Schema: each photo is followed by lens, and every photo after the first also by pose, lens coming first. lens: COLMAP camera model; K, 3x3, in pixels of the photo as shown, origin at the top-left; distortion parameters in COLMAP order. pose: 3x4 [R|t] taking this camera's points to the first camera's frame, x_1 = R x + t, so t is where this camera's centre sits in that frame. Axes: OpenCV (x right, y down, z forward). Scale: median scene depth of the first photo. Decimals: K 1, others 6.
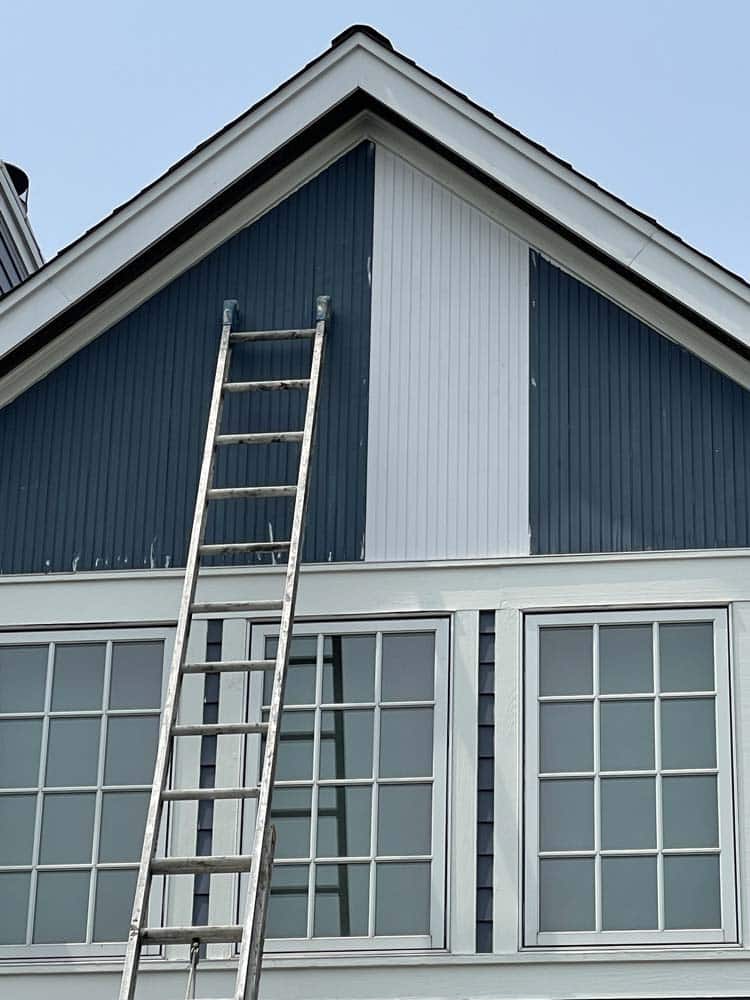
lens RADIAL K [[3313.9, 0, 391.3], [0, 3313.9, 457.3], [0, 0, 1]] dist [0.067906, 0.000000]
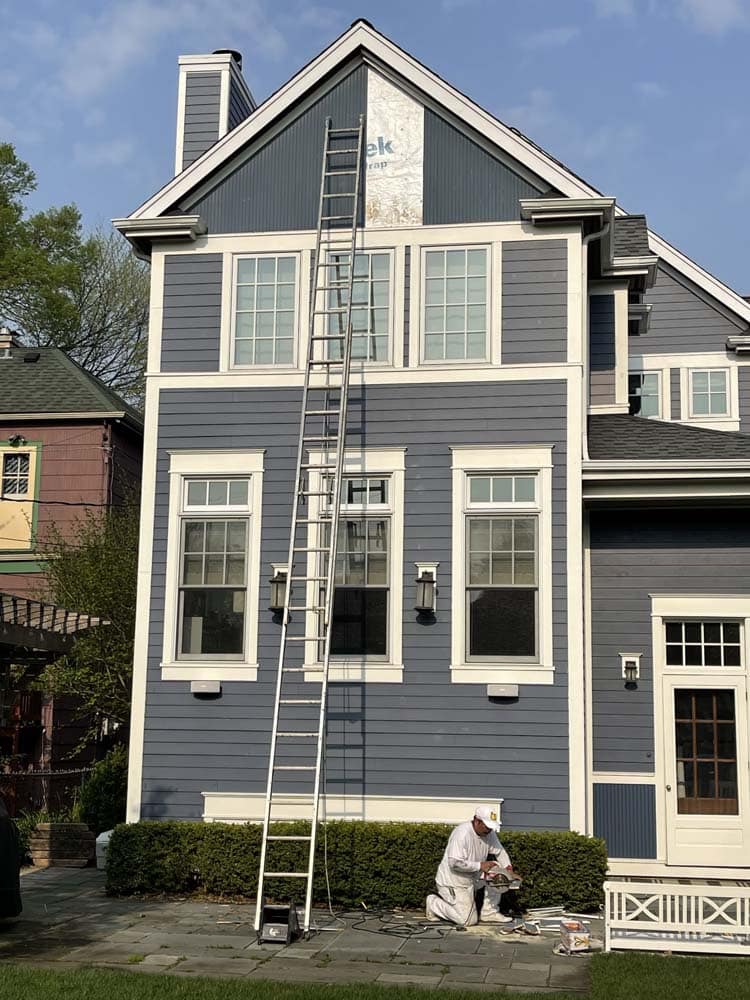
lens RADIAL K [[1390.5, 0, 369.4], [0, 1390.5, 515.5], [0, 0, 1]] dist [0.049929, 0.000000]
pose [[0.999297, -0.009461, -0.036274, 0.037799], [0.020082, 0.952177, 0.304886, -0.100184], [0.031655, -0.305400, 0.951698, -0.218902]]
